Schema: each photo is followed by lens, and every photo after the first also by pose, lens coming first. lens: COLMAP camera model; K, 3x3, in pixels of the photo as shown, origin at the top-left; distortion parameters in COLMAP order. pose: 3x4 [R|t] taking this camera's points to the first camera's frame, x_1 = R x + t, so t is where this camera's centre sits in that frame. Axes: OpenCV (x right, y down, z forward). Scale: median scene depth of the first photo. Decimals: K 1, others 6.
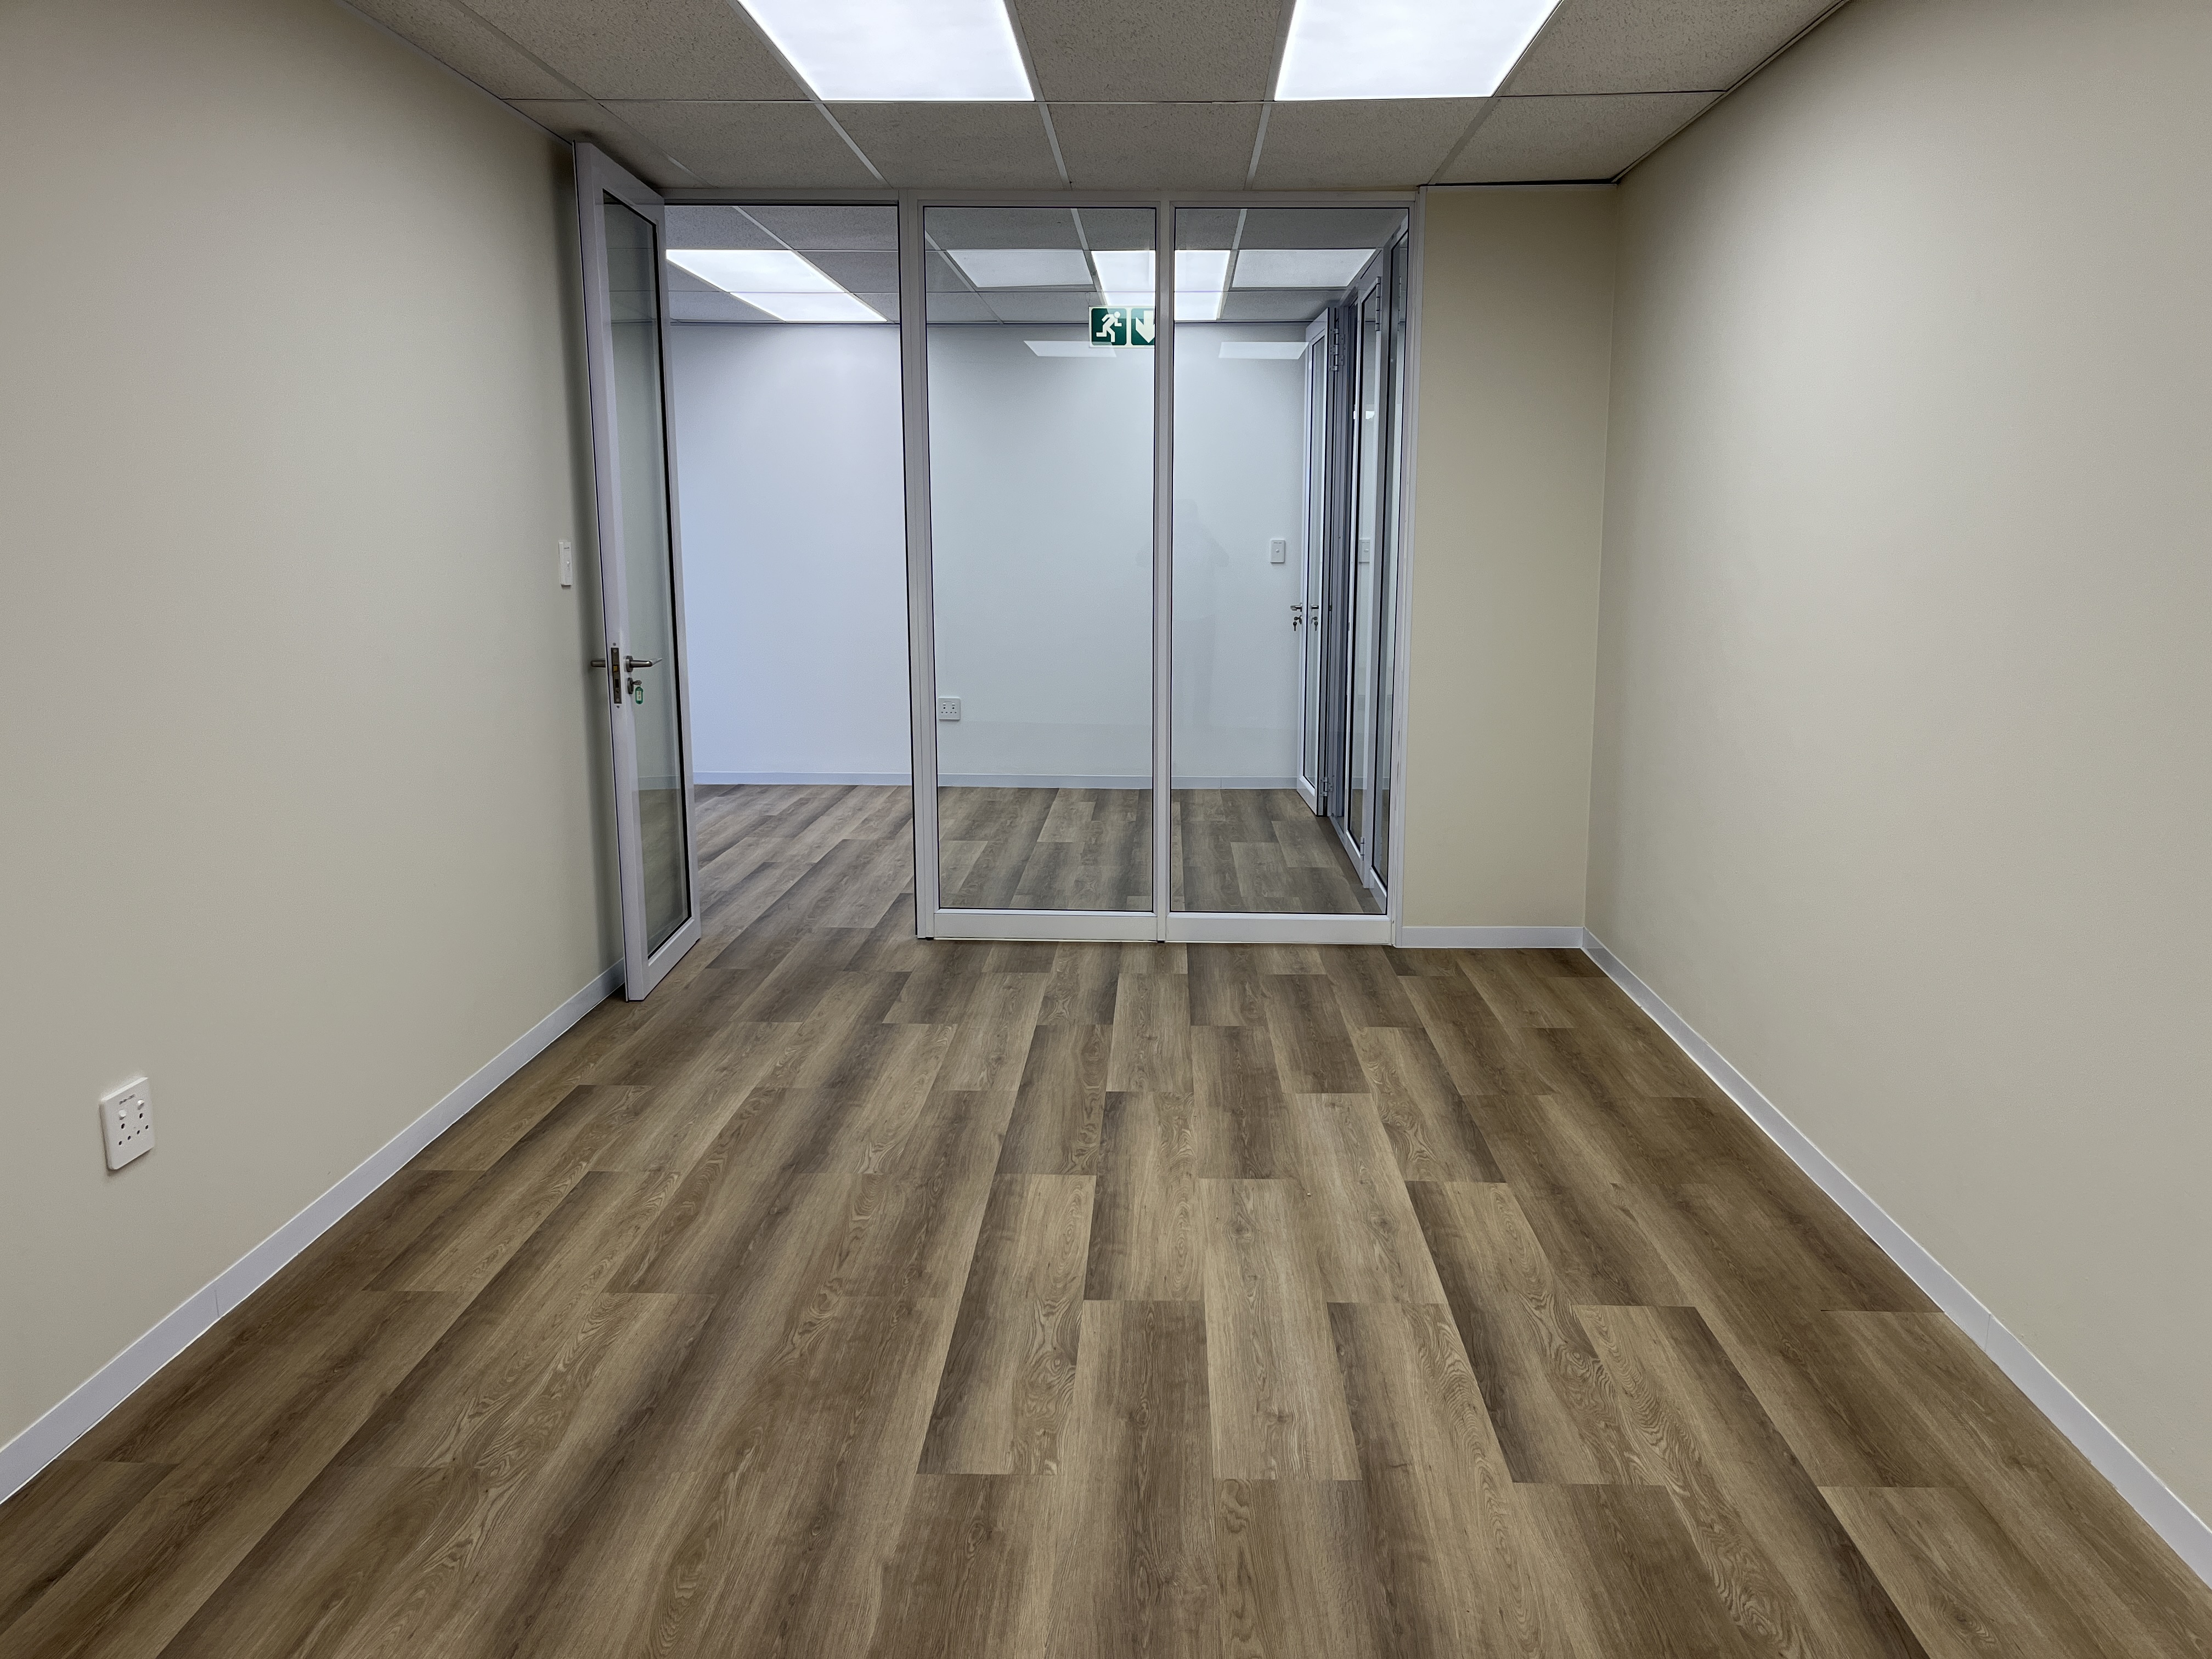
lens RADIAL K [[1669.5, 0, 1109.7], [0, 1669.5, 832.7], [0, 0, 1]] dist [0.060404, -0.087485]
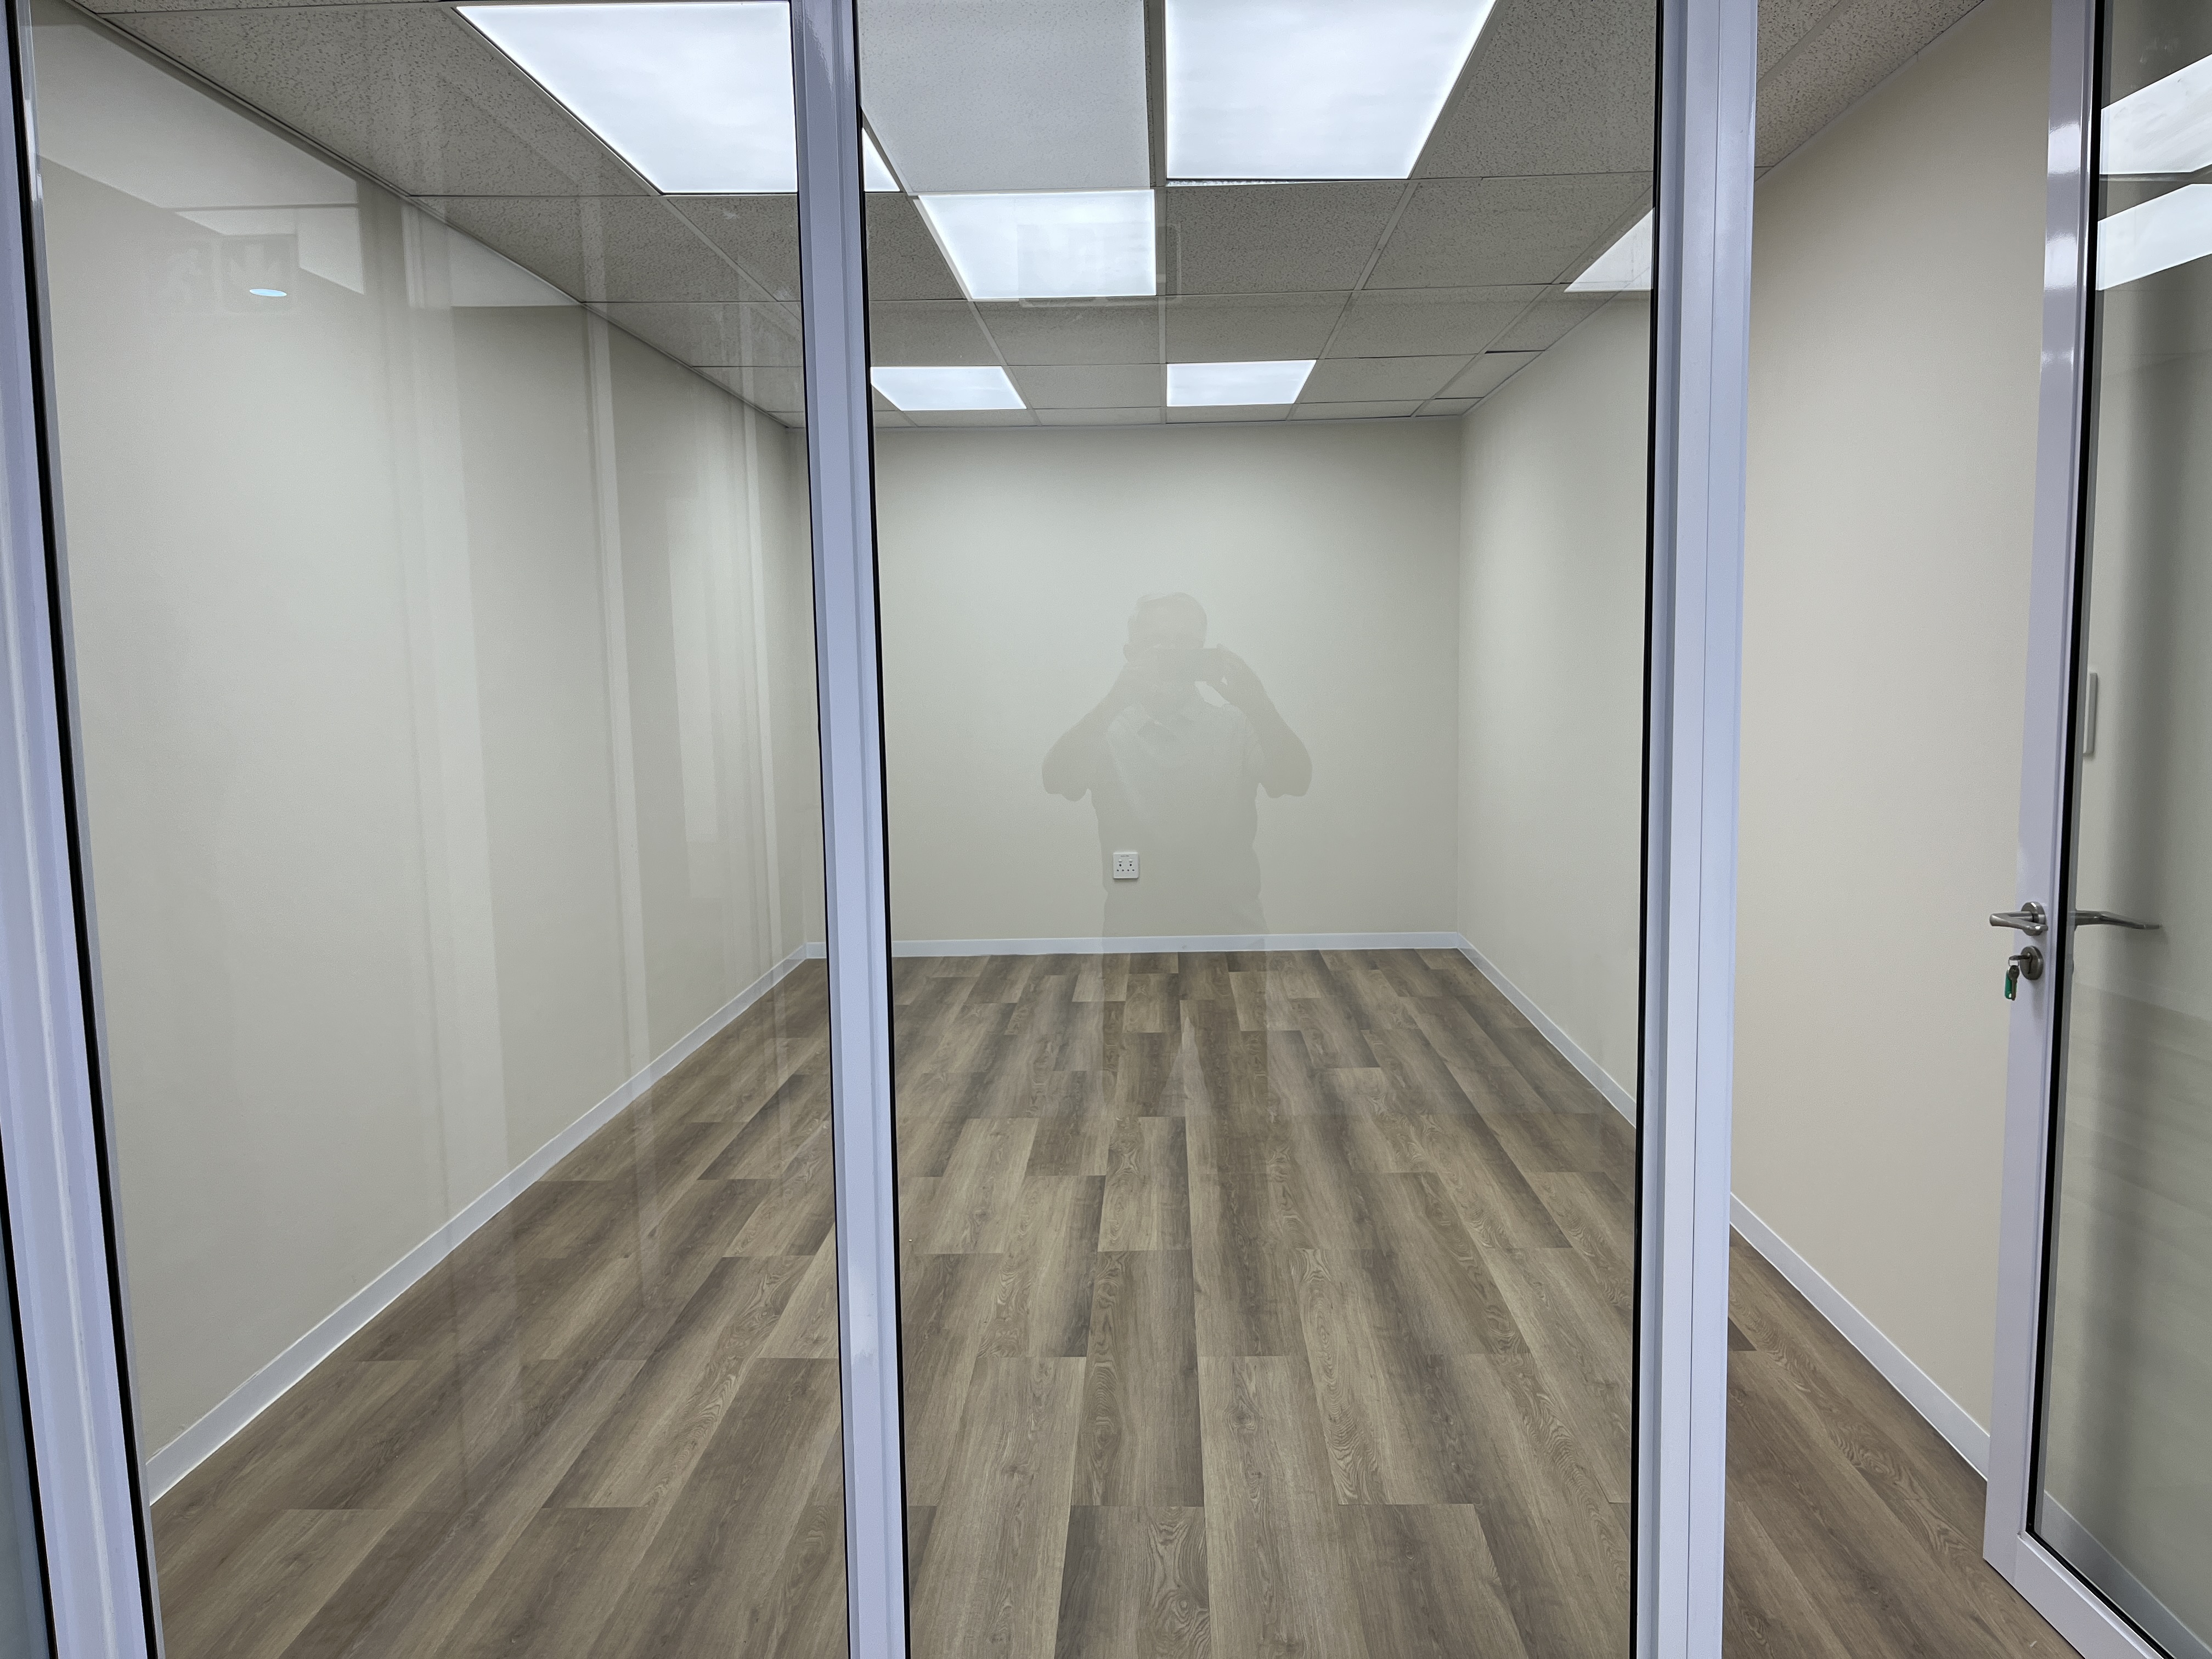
lens RADIAL K [[1669.5, 0, 1107.7], [0, 1669.5, 833.0], [0, 0, 1]] dist [0.060404, -0.087485]
pose [[-0.999898, 0.014284, 0.000494, -0.018112], [0.013844, 0.959355, 0.281862, -0.344724], [0.003552, 0.281840, -0.959455, 1.883441]]
